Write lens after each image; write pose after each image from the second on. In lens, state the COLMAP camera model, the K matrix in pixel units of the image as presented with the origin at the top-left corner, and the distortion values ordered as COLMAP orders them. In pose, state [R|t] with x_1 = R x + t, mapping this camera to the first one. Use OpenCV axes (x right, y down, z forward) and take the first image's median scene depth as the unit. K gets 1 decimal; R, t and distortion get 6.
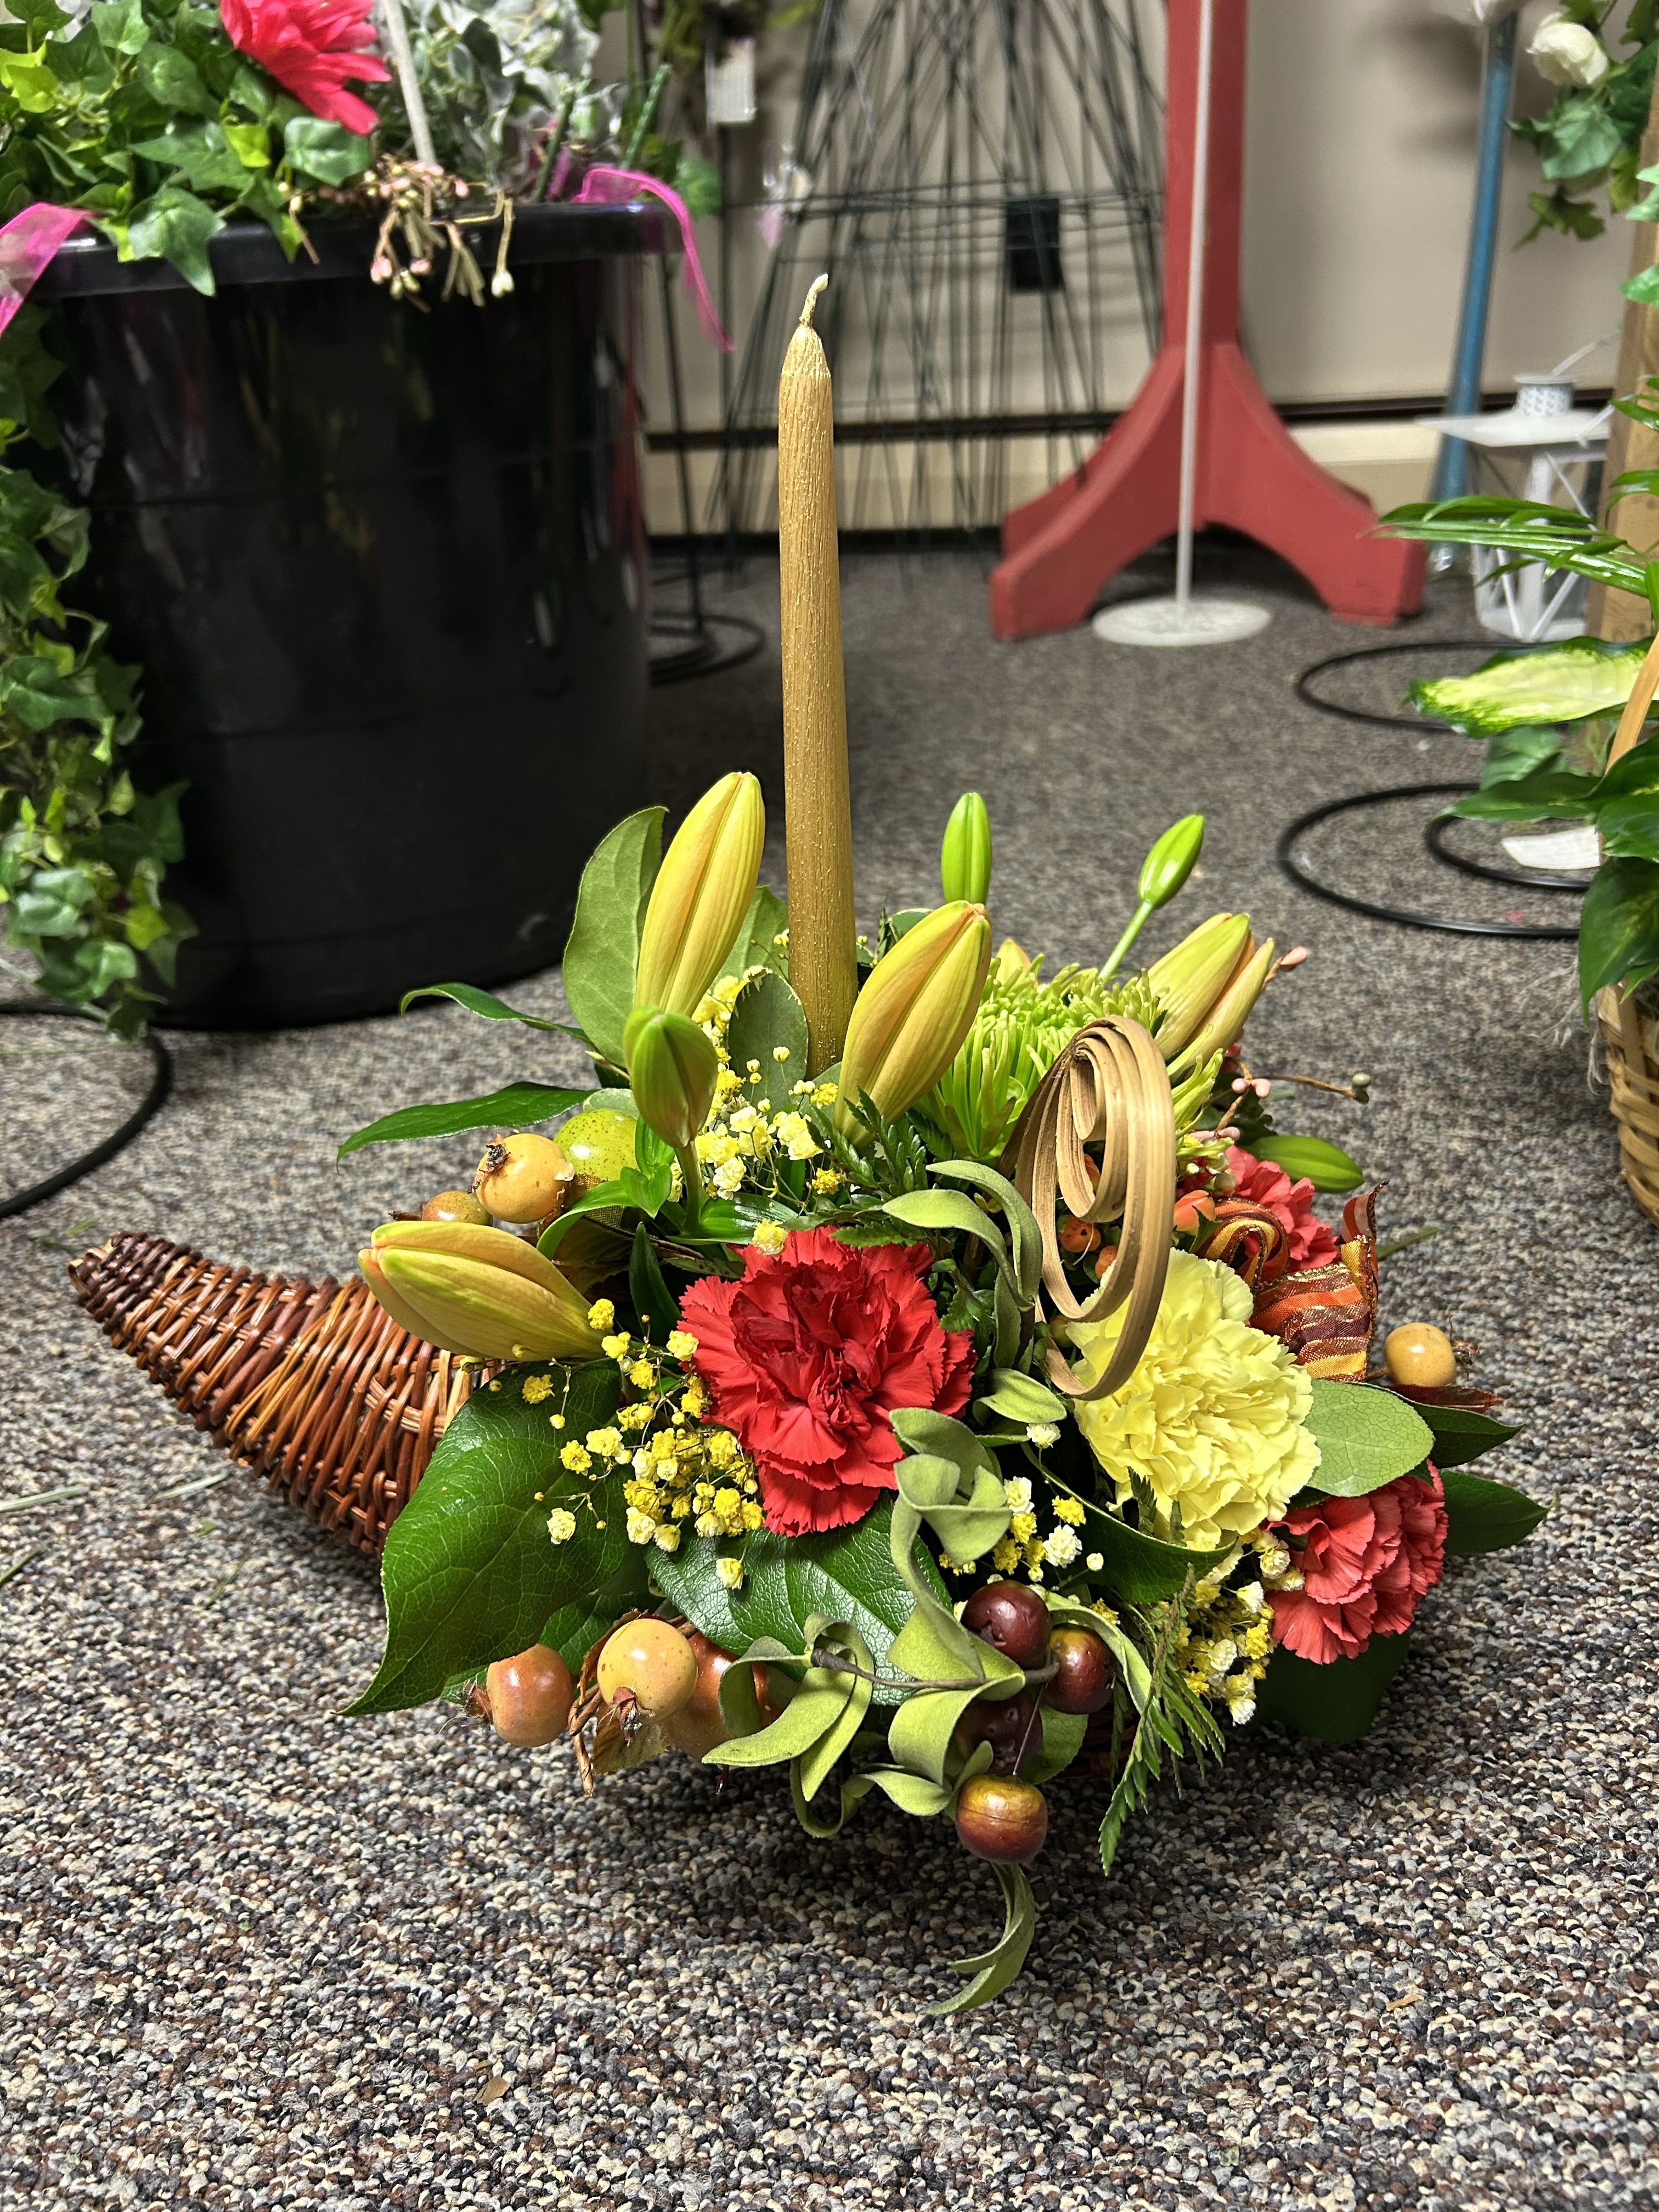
lens RADIAL K [[1698.2, 0, 822.8], [0, 1698.2, 1103.7], [0, 0, 1]] dist [0.030961, -0.047811]
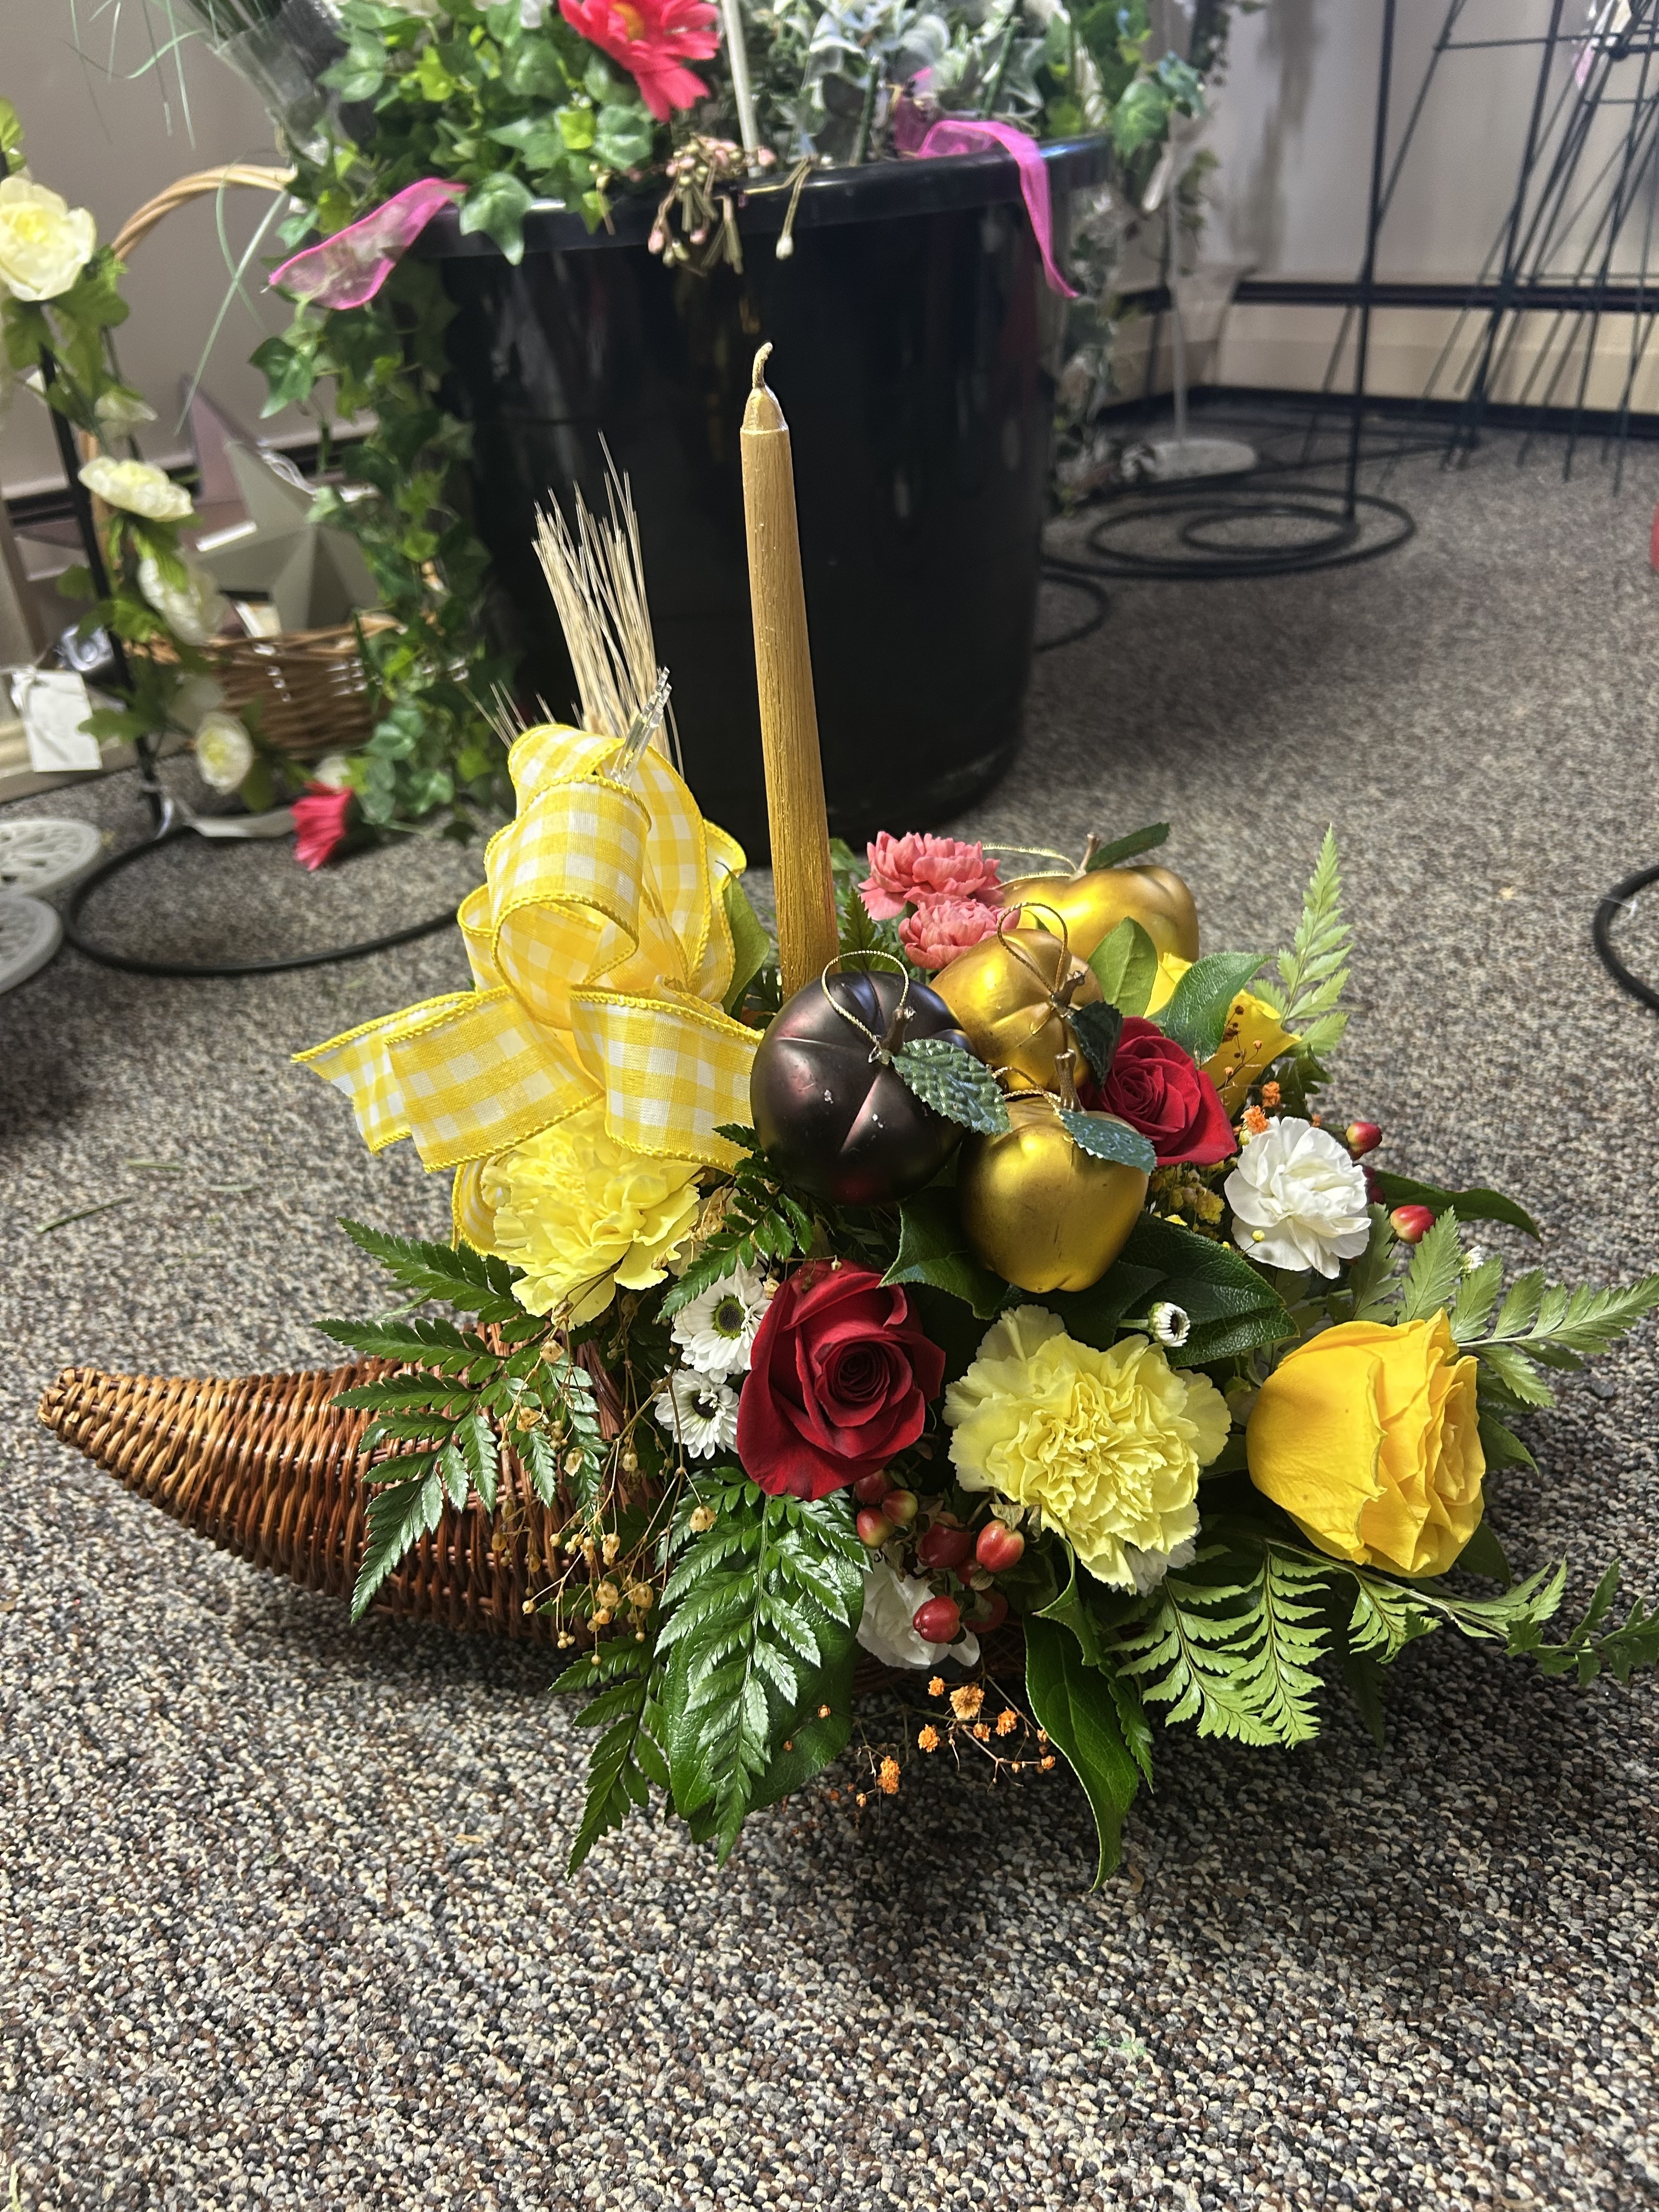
lens RADIAL K [[1698.2, 0, 830.6], [0, 1698.2, 1115.6], [0, 0, 1]] dist [0.030961, -0.047811]
pose [[0.843575, 0.277359, -0.459841, 0.972937], [-0.220415, 0.959672, 0.174490, -0.267544], [0.489693, -0.045839, 0.870689, 0.041591]]
